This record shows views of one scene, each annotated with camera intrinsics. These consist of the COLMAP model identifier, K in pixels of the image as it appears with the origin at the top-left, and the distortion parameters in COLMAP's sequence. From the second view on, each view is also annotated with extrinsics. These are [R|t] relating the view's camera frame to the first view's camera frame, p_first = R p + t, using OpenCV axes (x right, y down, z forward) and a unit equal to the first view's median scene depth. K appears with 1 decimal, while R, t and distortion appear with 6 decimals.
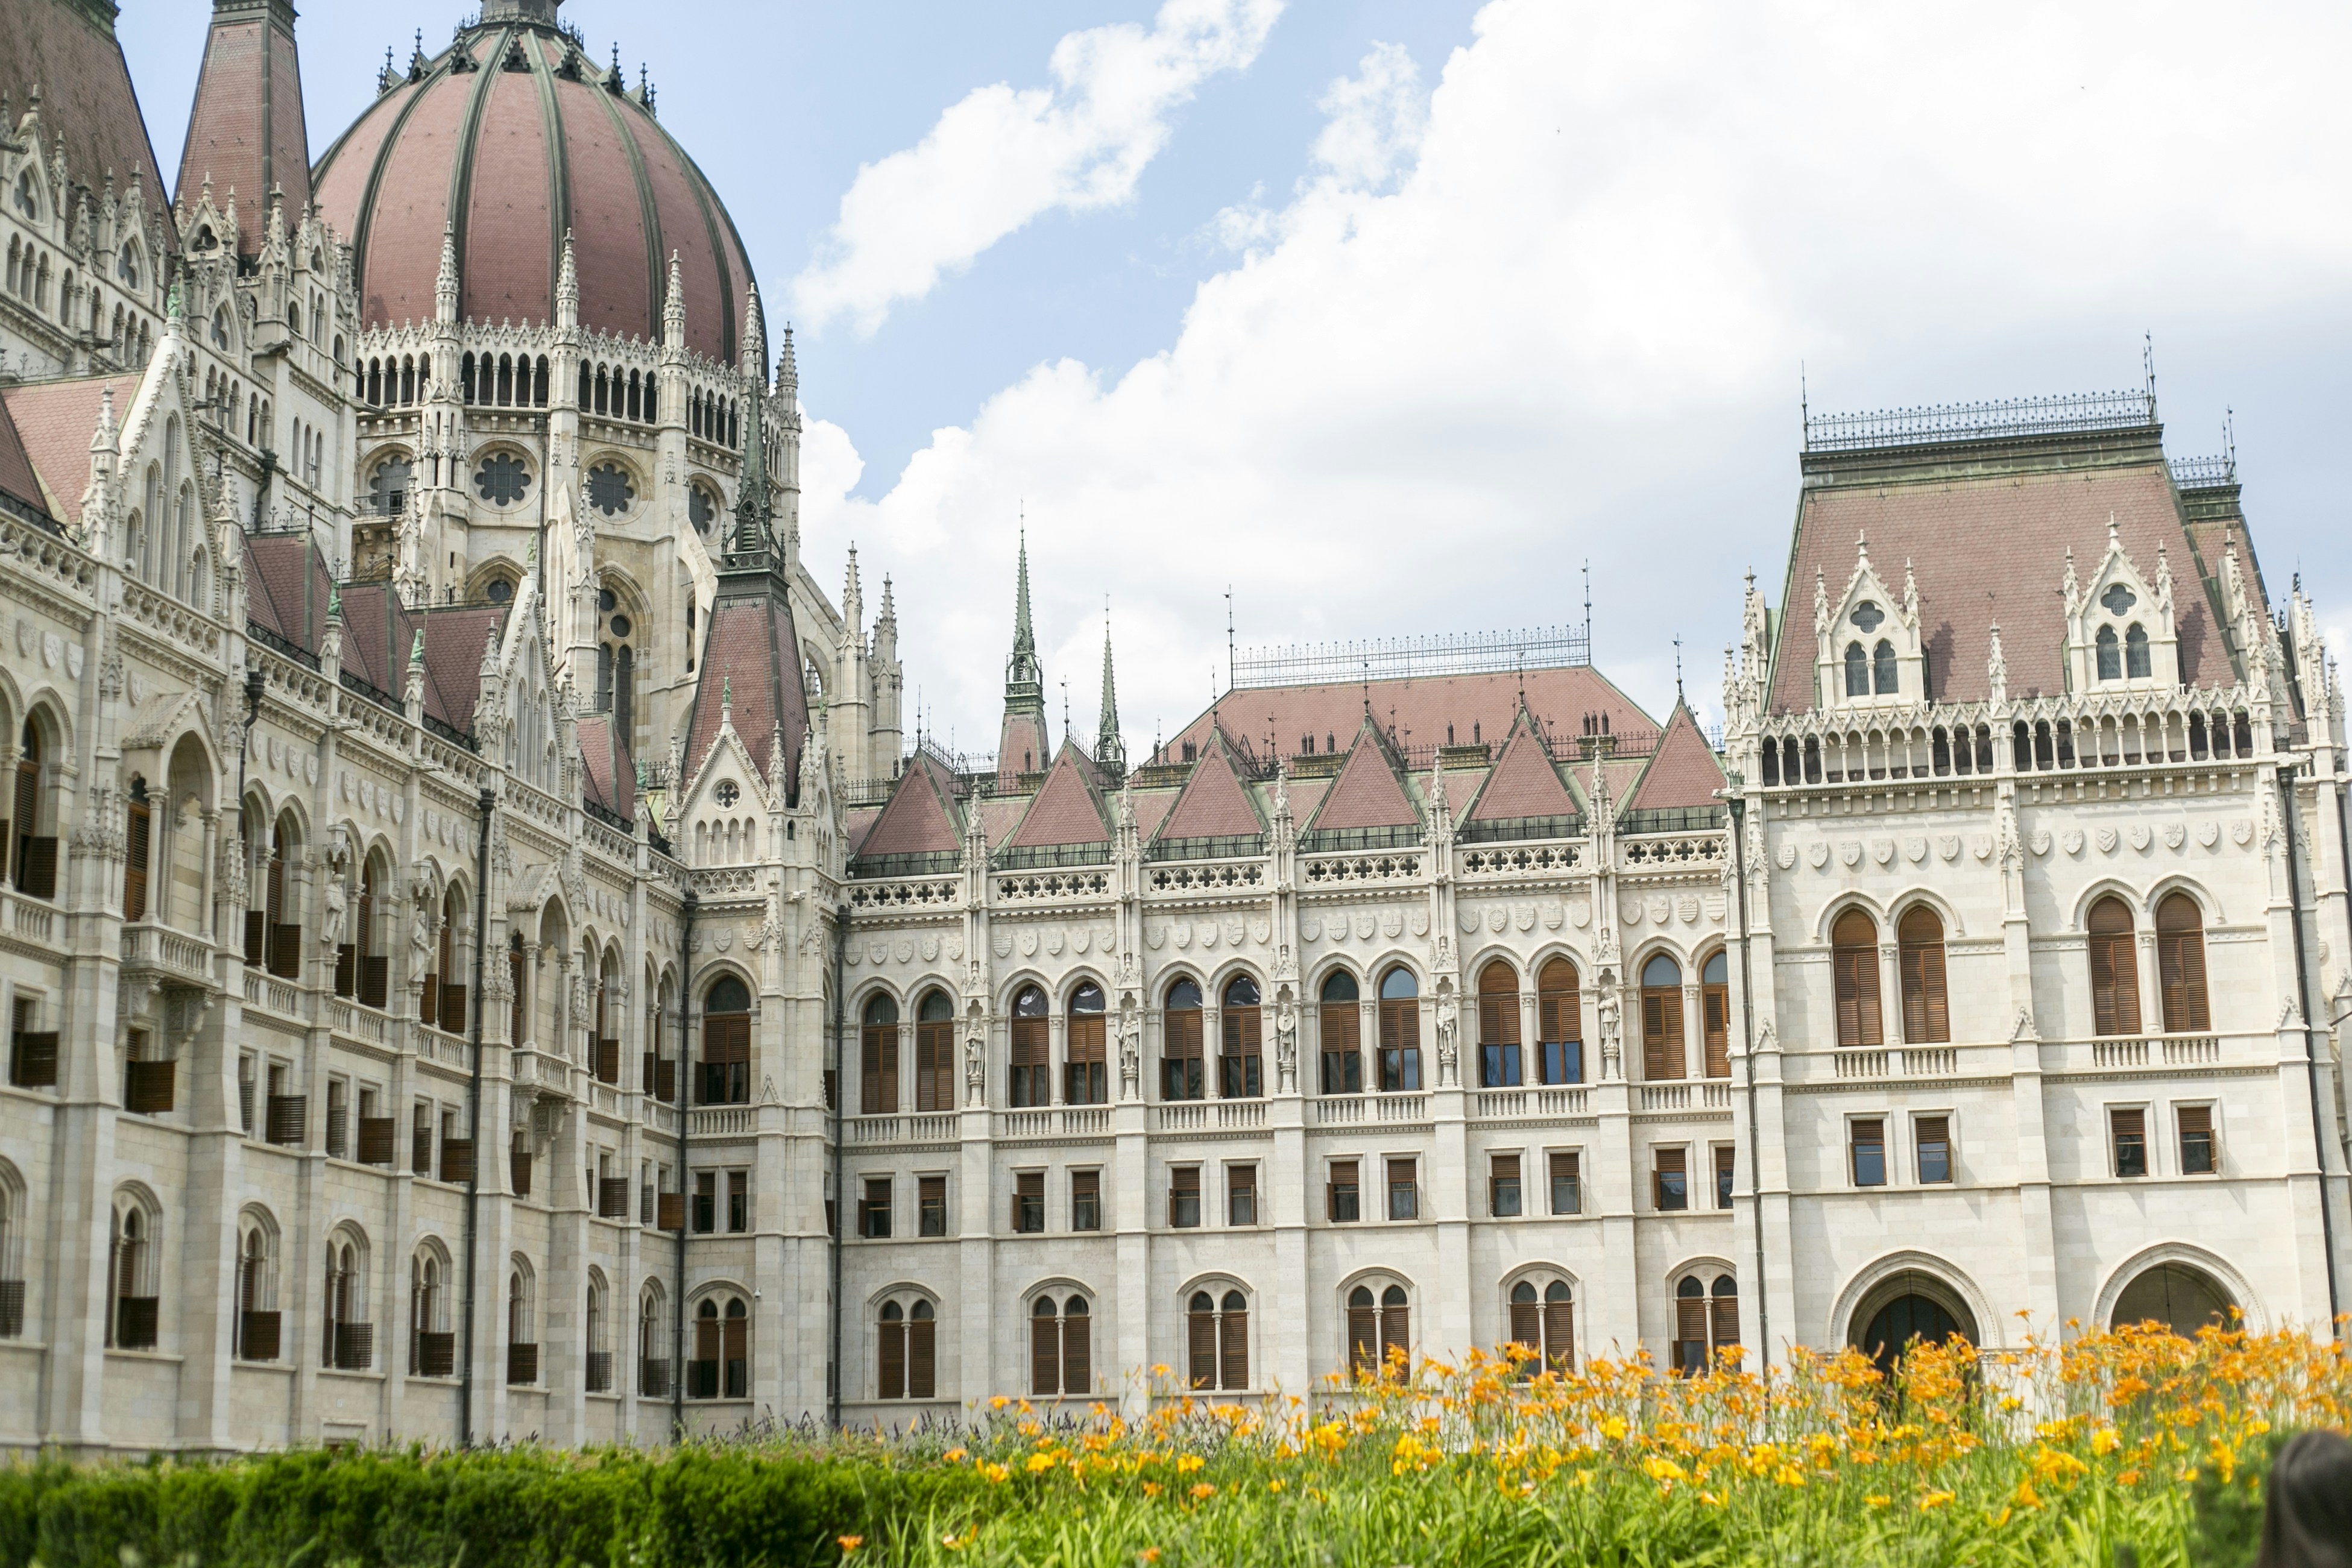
lens RADIAL K [[3245.9, 0, 1146.1], [0, 3245.9, 769.9], [0, 0, 1]] dist [0.007164, -0.041353]
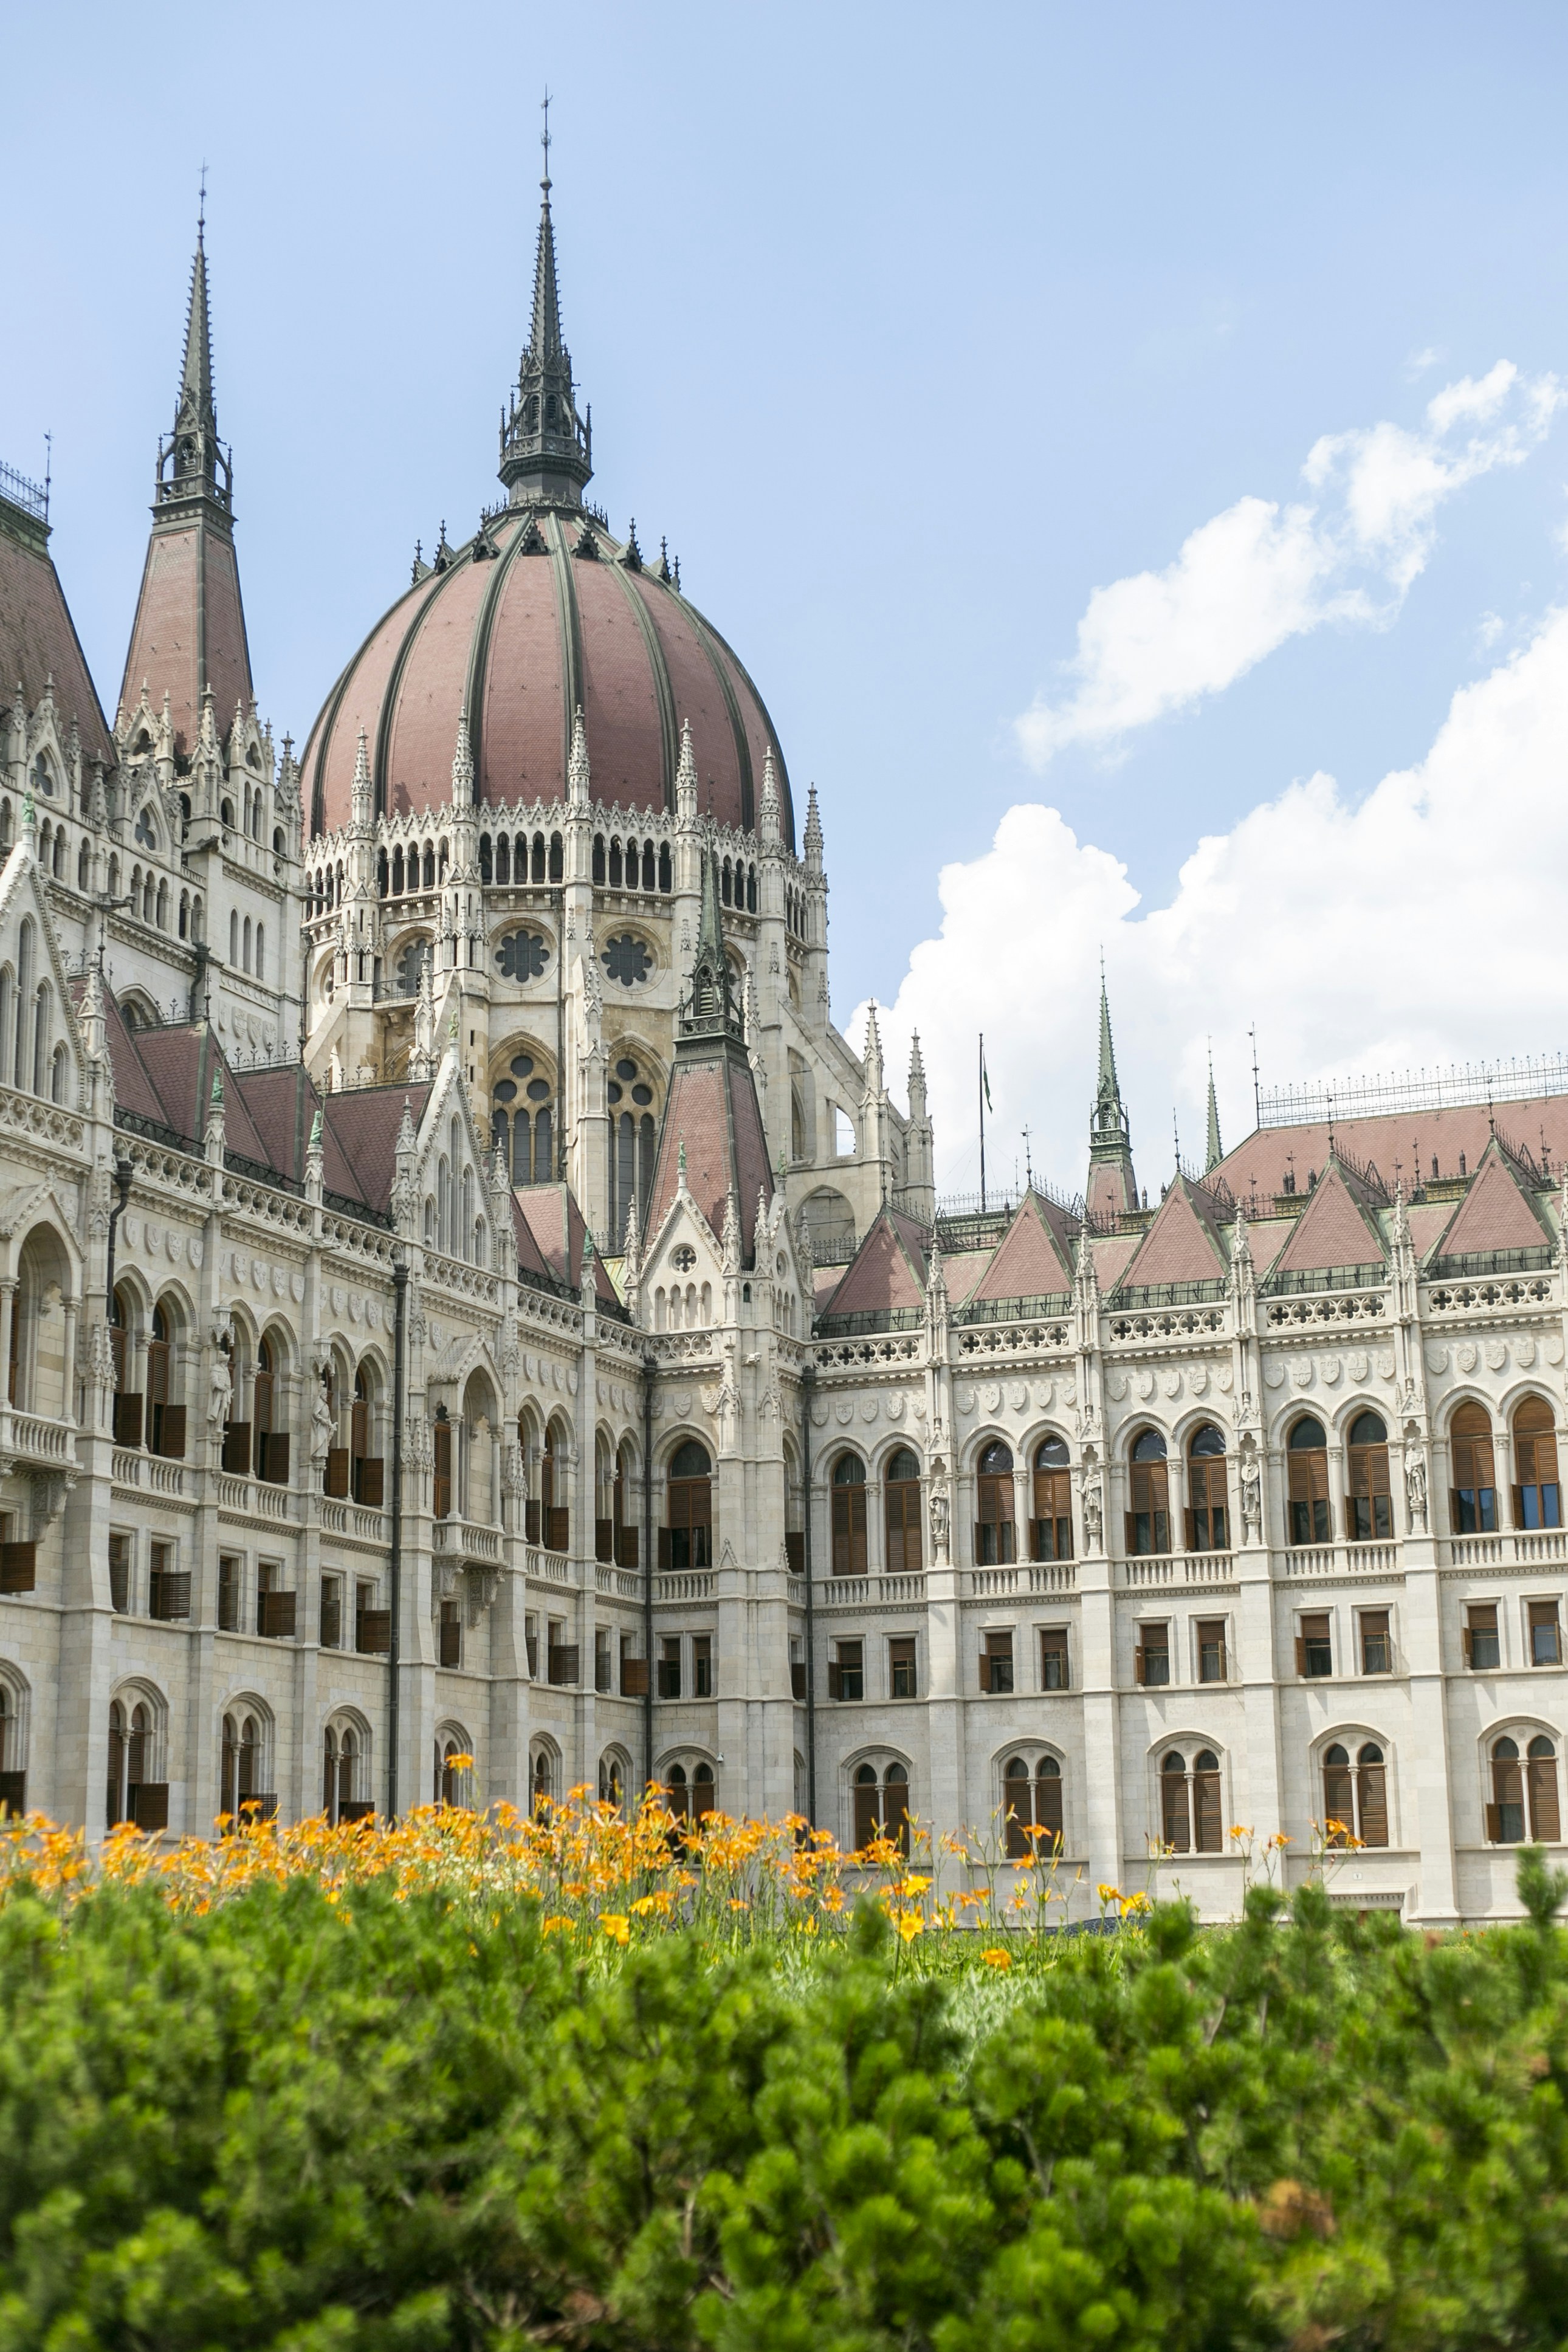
lens RADIAL K [[3268.6, 0, 784.0], [0, 3268.6, 1176.0], [0, 0, 1]] dist [0.001047, -0.003224]
pose [[0.982008, -0.043717, -0.183710, 0.088738], [0.041096, 0.998992, -0.018049, 0.001361], [0.184314, 0.010175, 0.982815, 0.014345]]
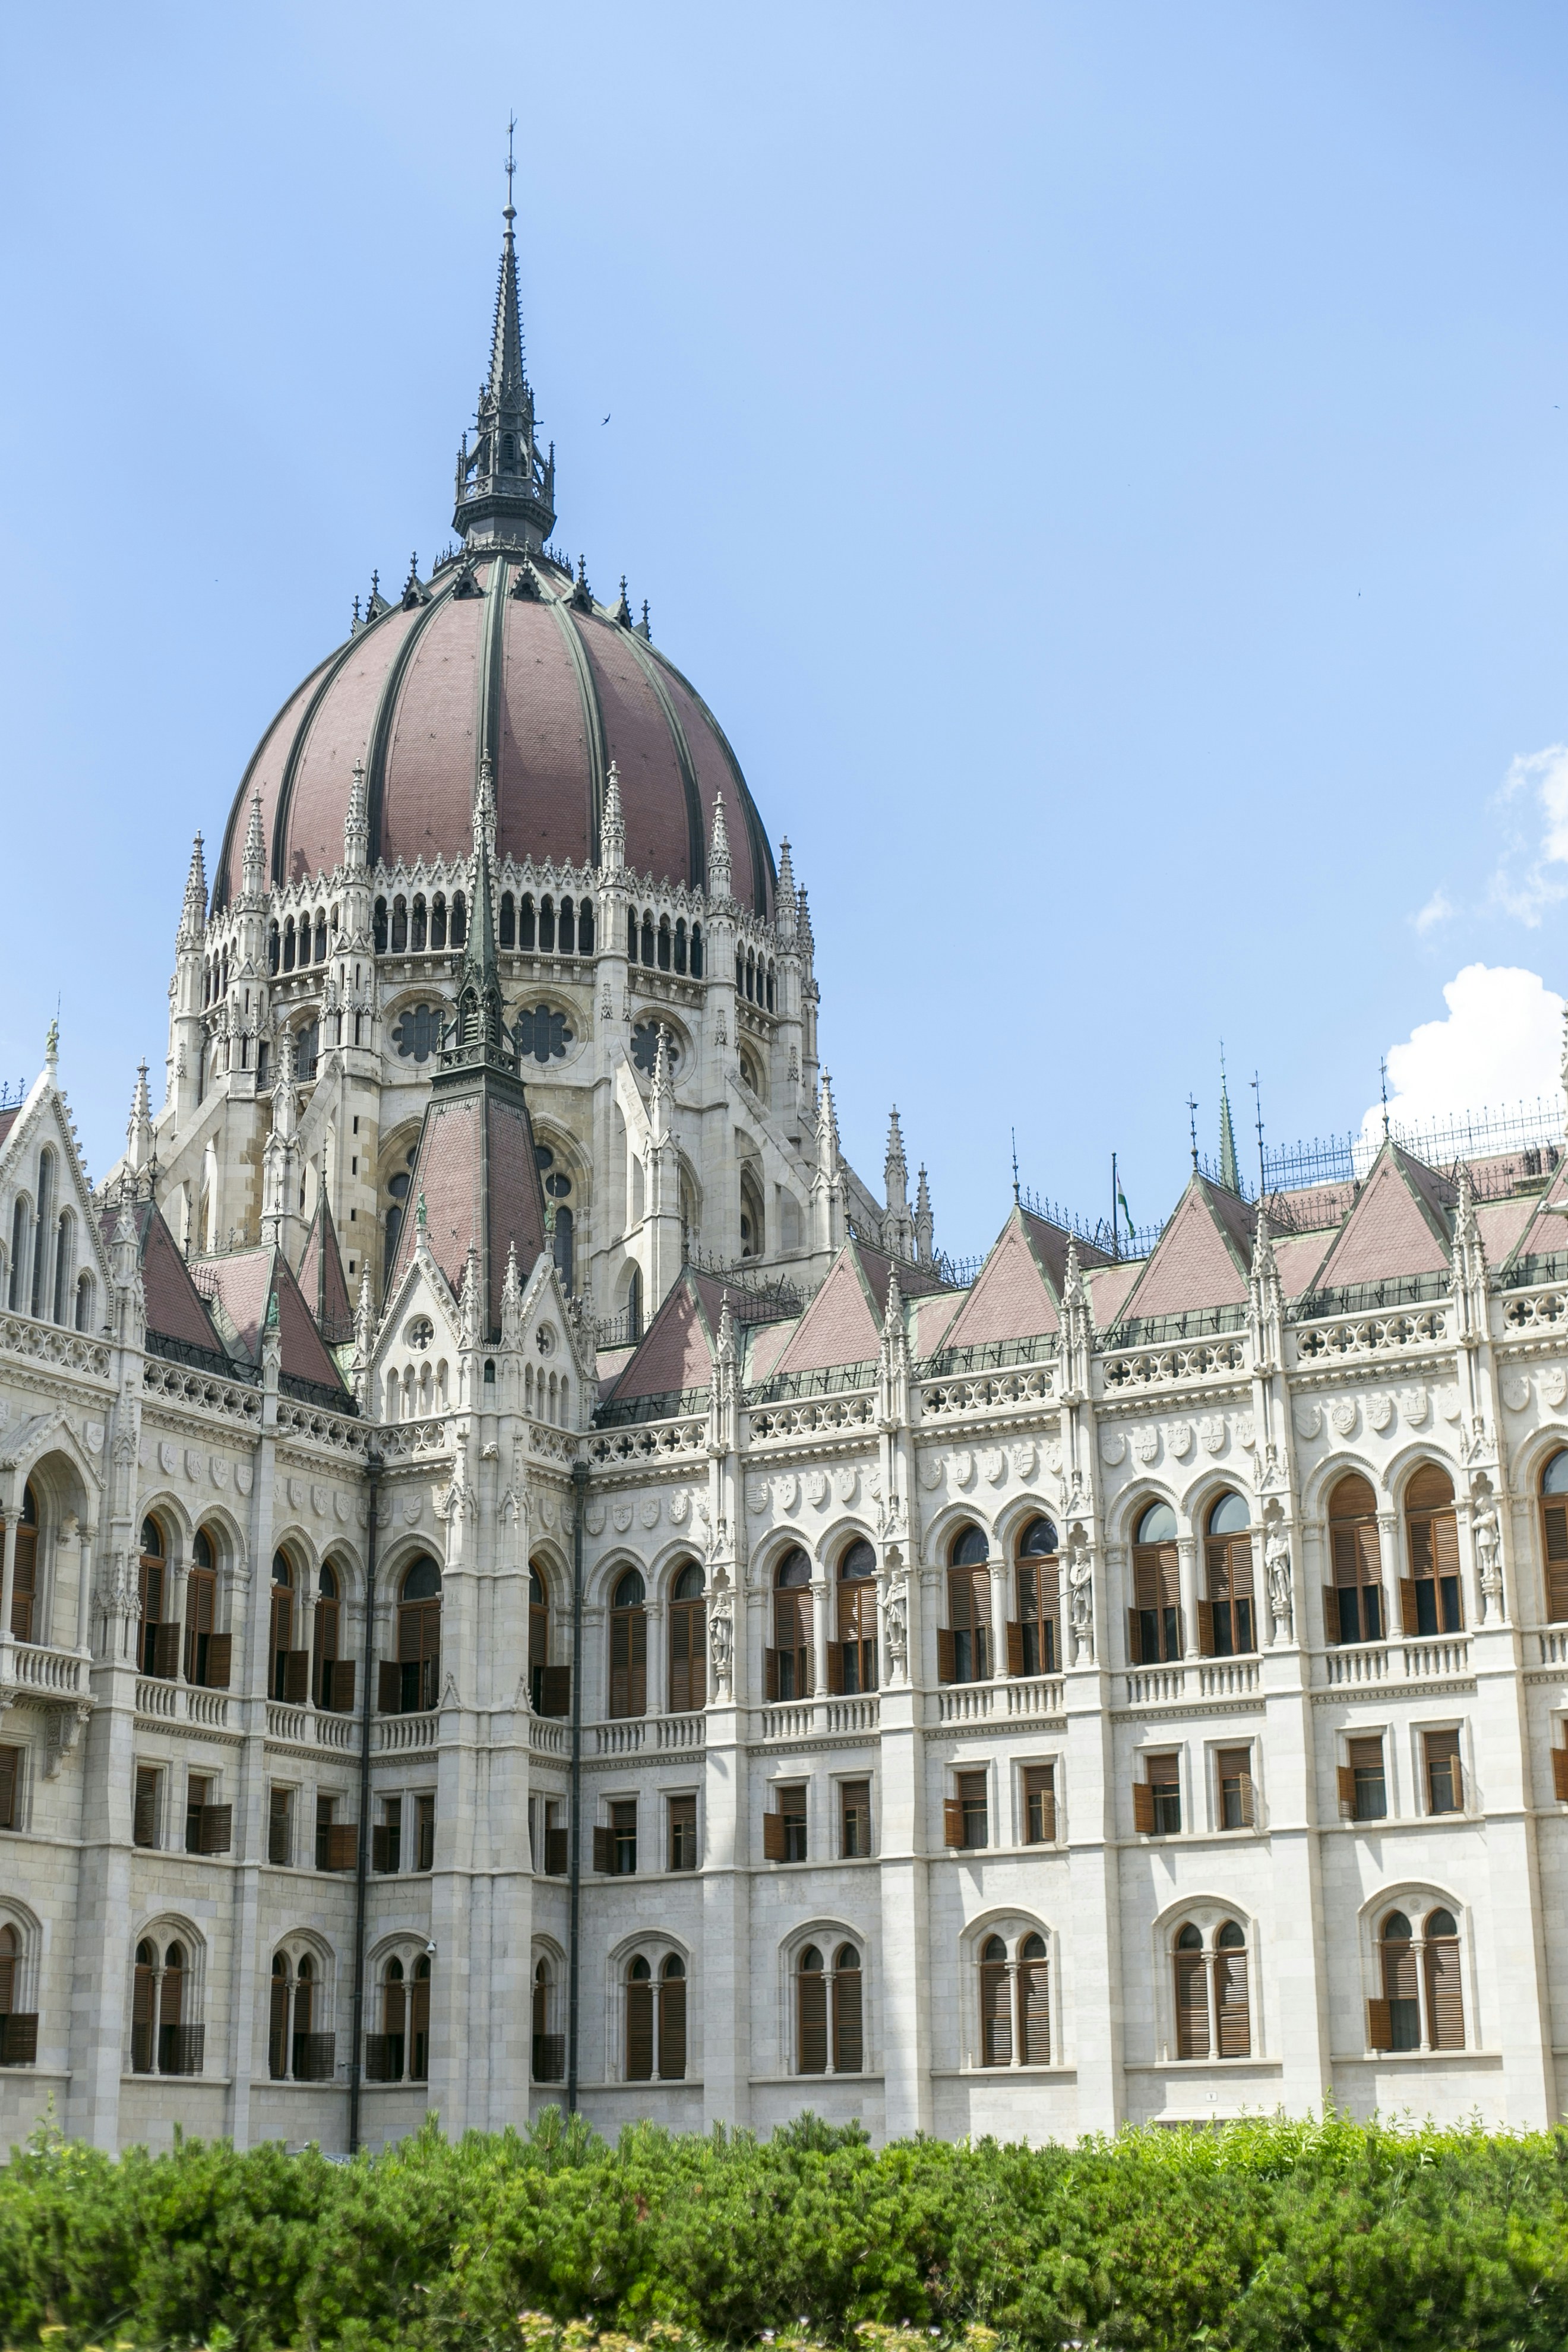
lens RADIAL K [[3246.1, 0, 784.0], [0, 3246.1, 1176.0], [0, 0, 1]] dist [0.007164, -0.041353]
pose [[0.949479, -0.090852, -0.300393, 0.211865], [0.065970, 0.993573, -0.091983, 0.050252], [0.306819, 0.067519, 0.949370, 0.247912]]
